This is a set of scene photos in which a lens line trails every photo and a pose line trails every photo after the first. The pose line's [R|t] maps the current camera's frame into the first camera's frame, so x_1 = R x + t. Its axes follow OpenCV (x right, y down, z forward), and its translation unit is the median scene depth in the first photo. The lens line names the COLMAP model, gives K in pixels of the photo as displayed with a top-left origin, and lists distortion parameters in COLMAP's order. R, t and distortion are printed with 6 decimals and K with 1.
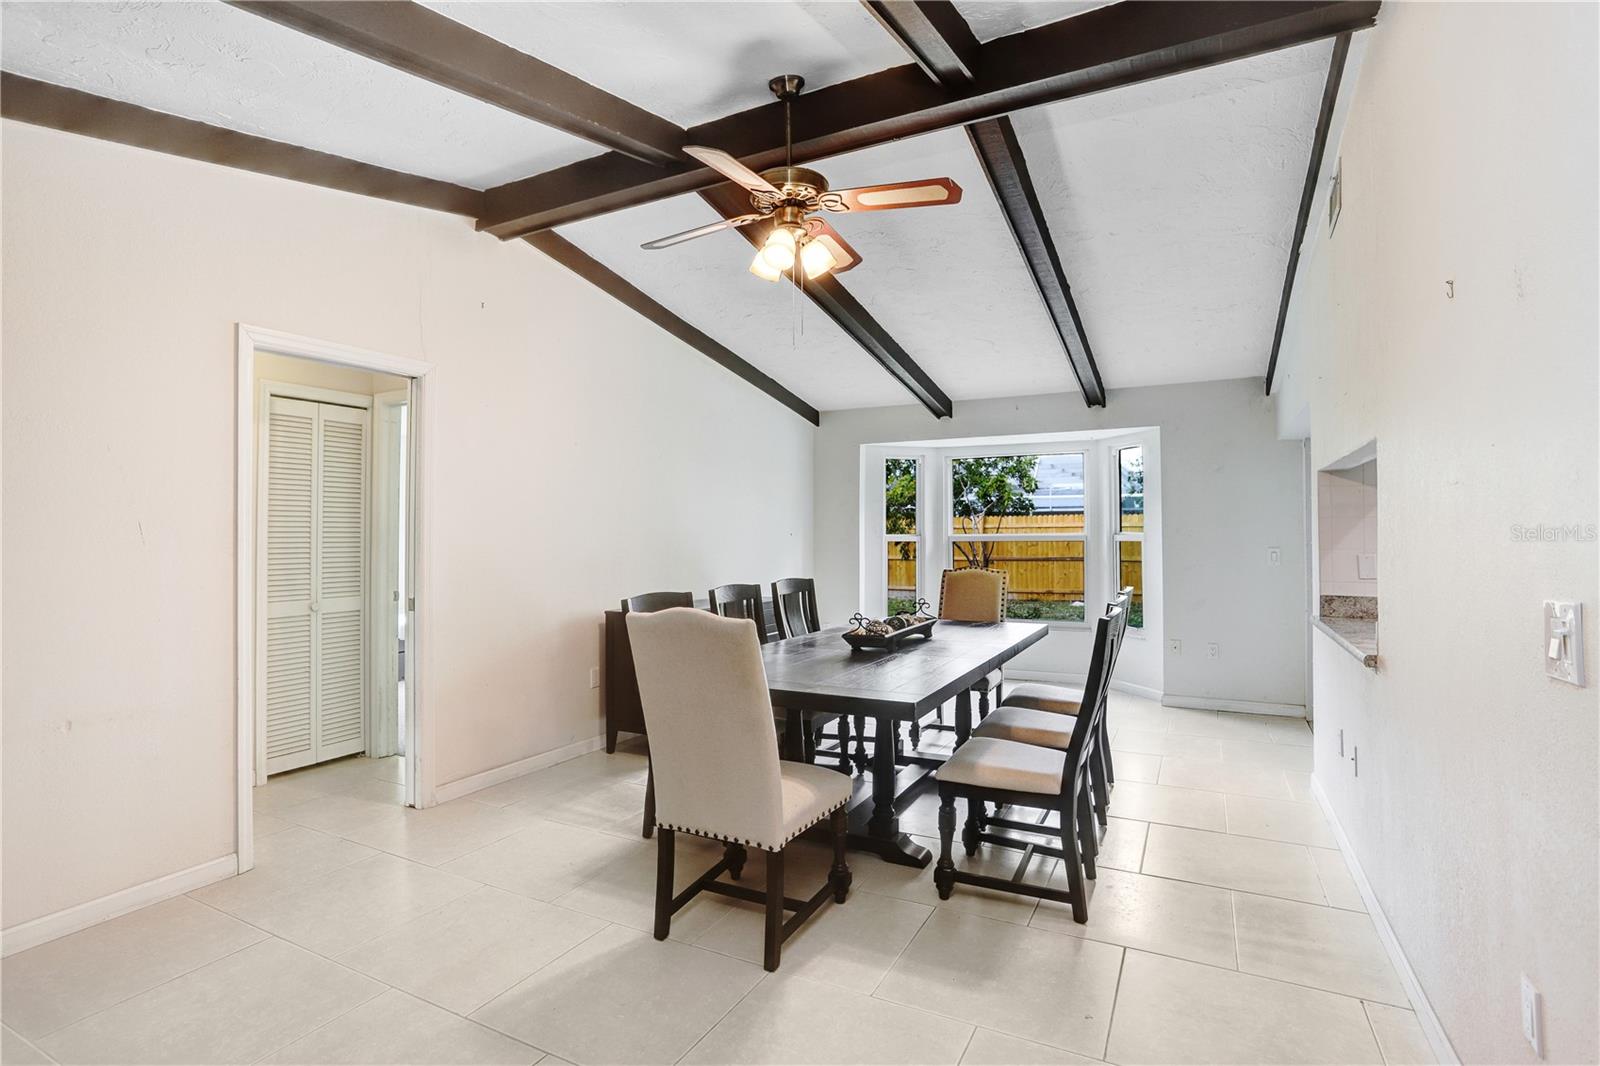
lens RADIAL K [[782.9, 0, 812.1], [0, 782.9, 528.5], [0, 0, 1]] dist [-0.061864, 0.027397]
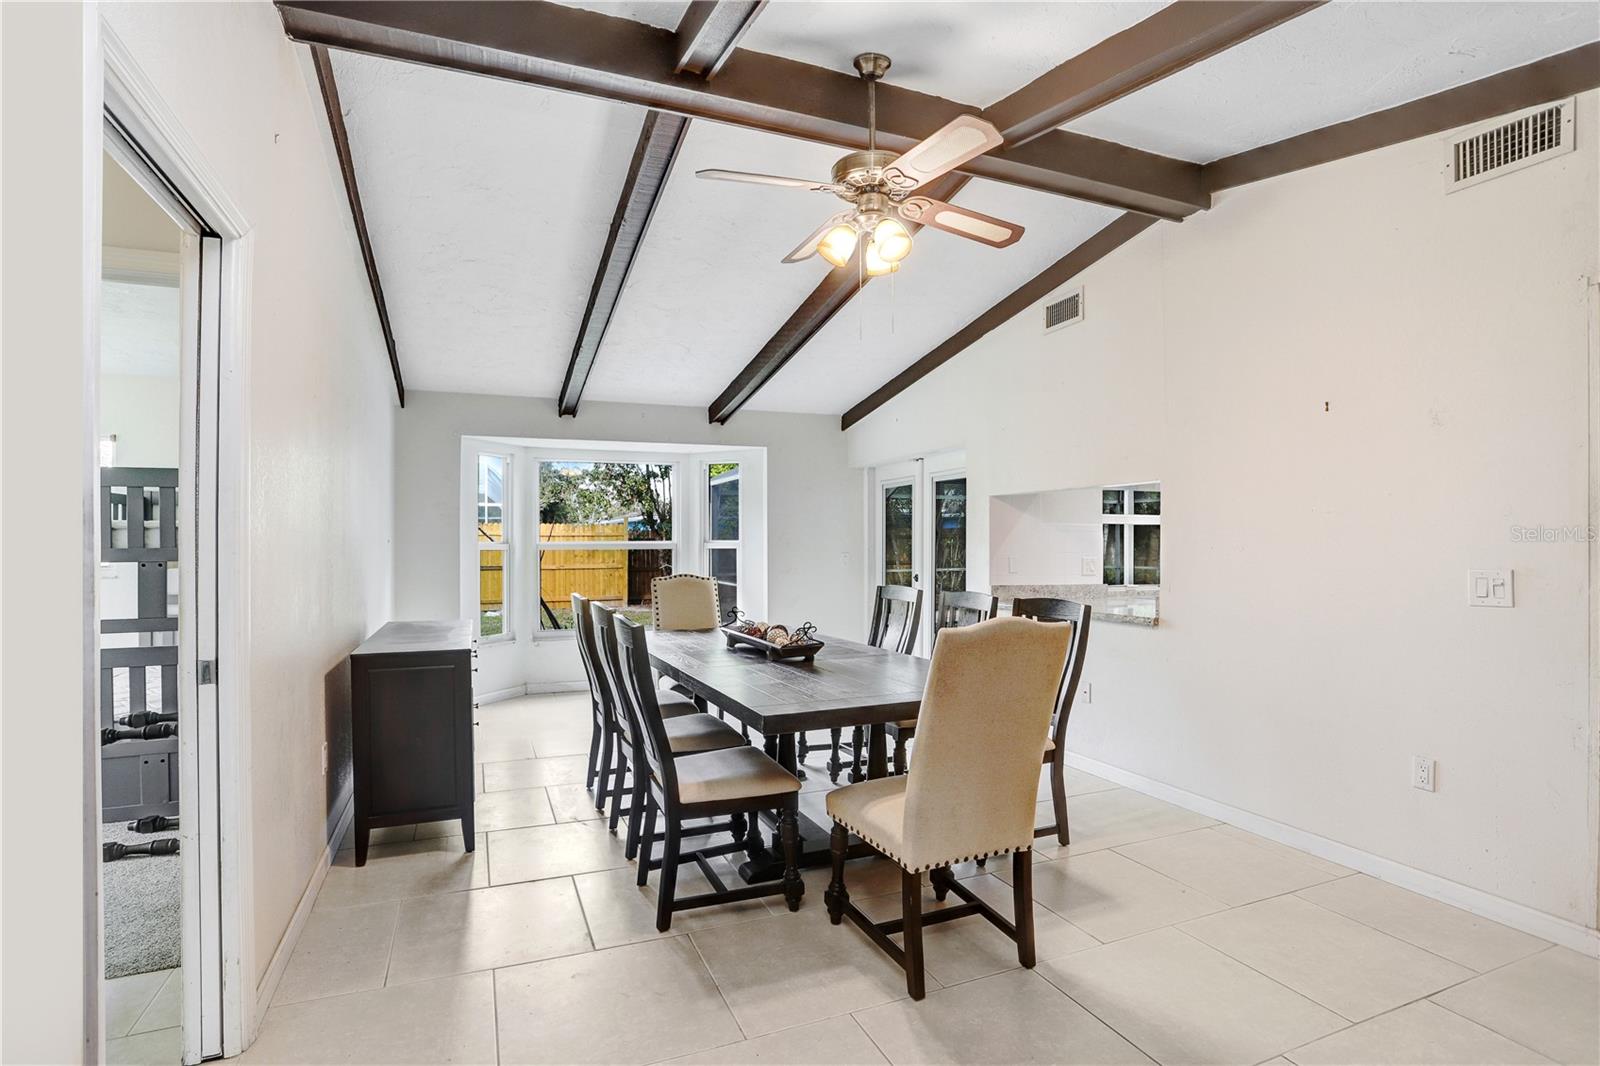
lens RADIAL K [[809.4, 0, 820.6], [0, 809.4, 536.4], [0, 0, 1]] dist [-0.087185, 0.068937]
pose [[0.631819, 0.004704, 0.775102, -0.484855], [-0.002593, 0.999989, -0.003955, 0.004361], [-0.775112, 0.000489, 0.631824, 0.253259]]
